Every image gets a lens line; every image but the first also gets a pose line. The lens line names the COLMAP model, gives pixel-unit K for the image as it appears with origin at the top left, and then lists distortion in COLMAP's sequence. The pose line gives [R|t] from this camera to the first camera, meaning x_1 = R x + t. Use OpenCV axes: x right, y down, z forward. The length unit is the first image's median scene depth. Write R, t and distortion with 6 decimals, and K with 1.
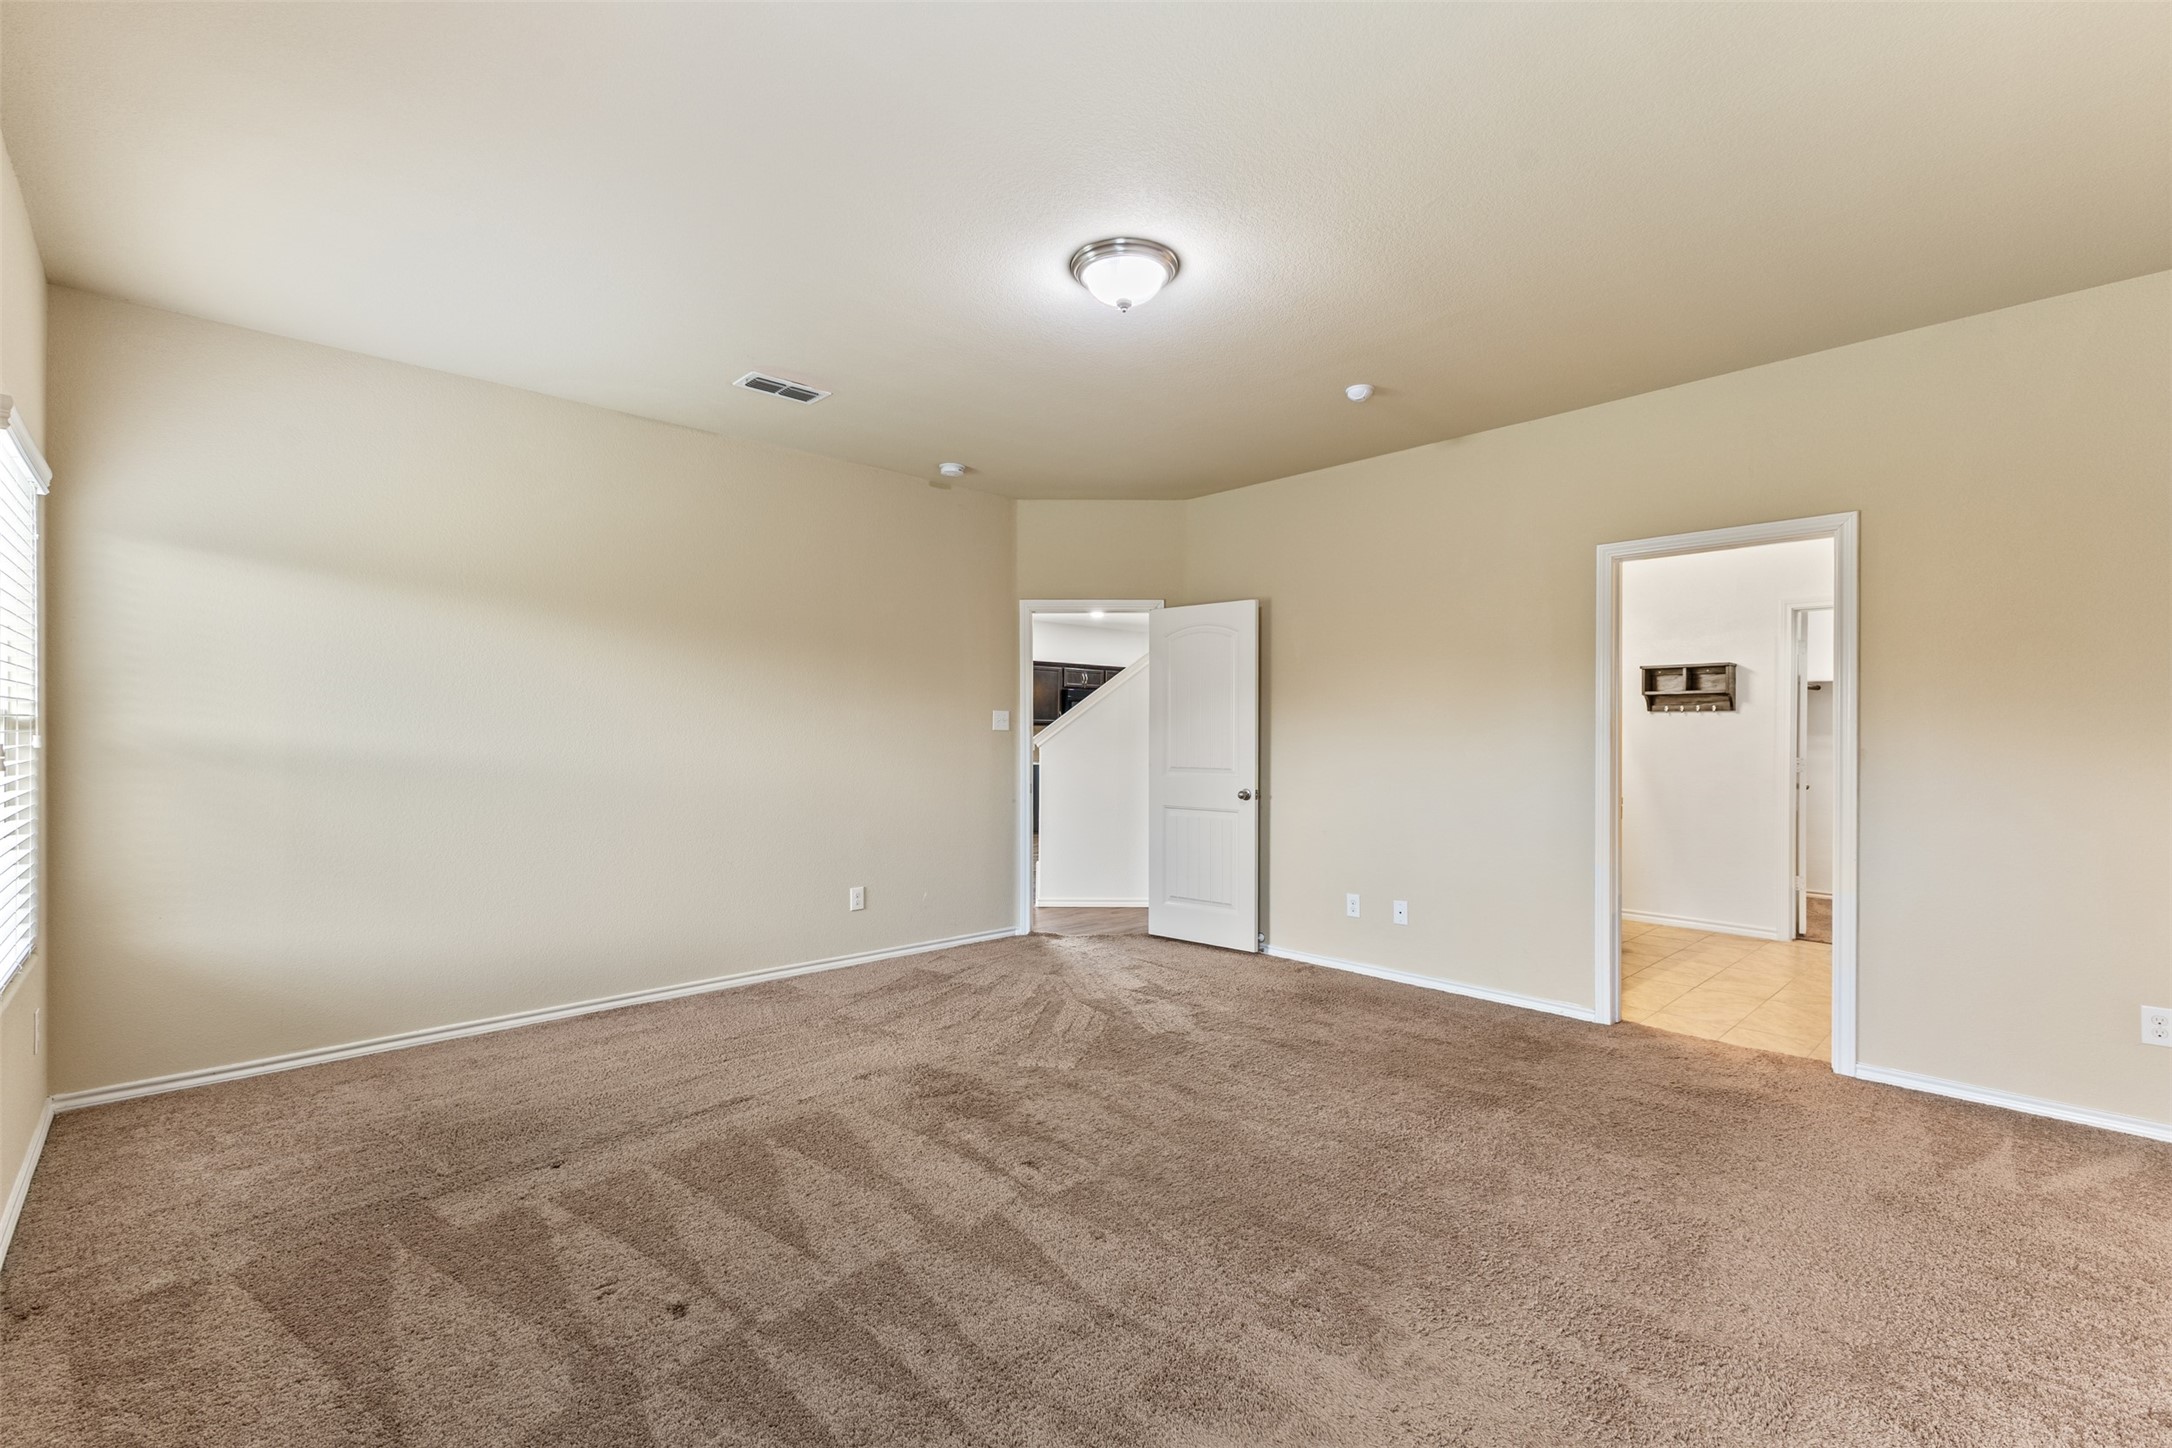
lens RADIAL K [[941.6, 0, 1094.2], [0, 941.6, 729.4], [0, 0, 1]] dist [0.005853, -0.000547]
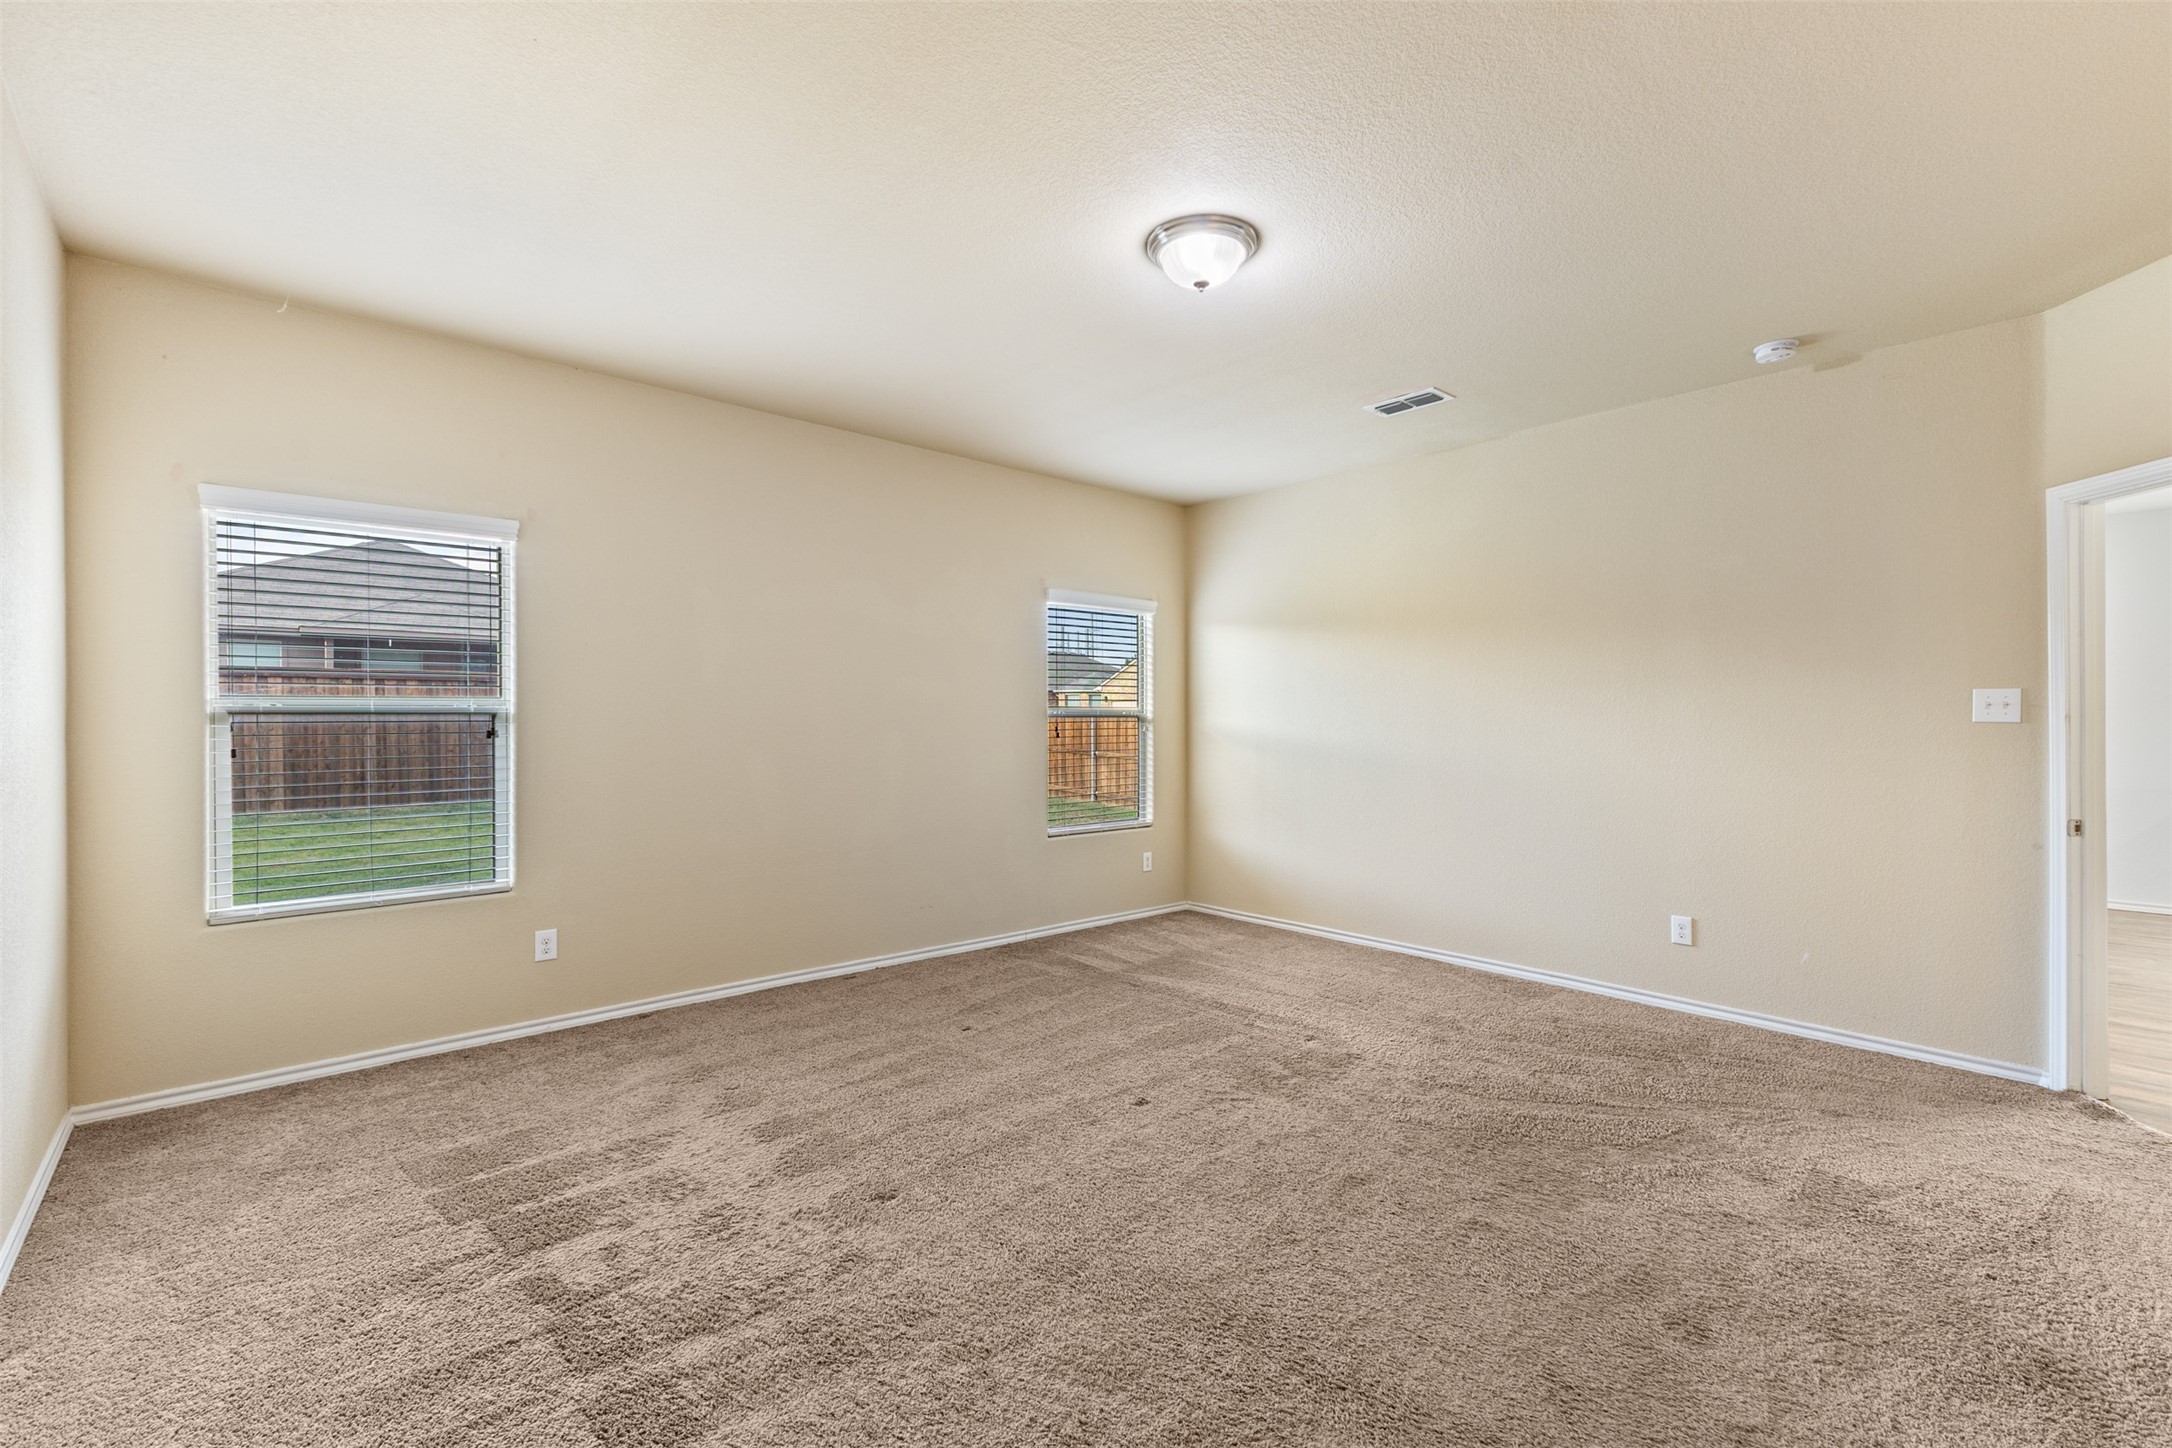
lens RADIAL K [[941.6, 0, 1099.2], [0, 941.6, 718.2], [0, 0, 1]] dist [0.005853, -0.000547]
pose [[-0.022406, -0.005794, -0.999732, 0.666547], [0.000868, 0.999983, -0.005815, 0.002072], [0.999749, -0.000998, -0.022400, 0.602156]]
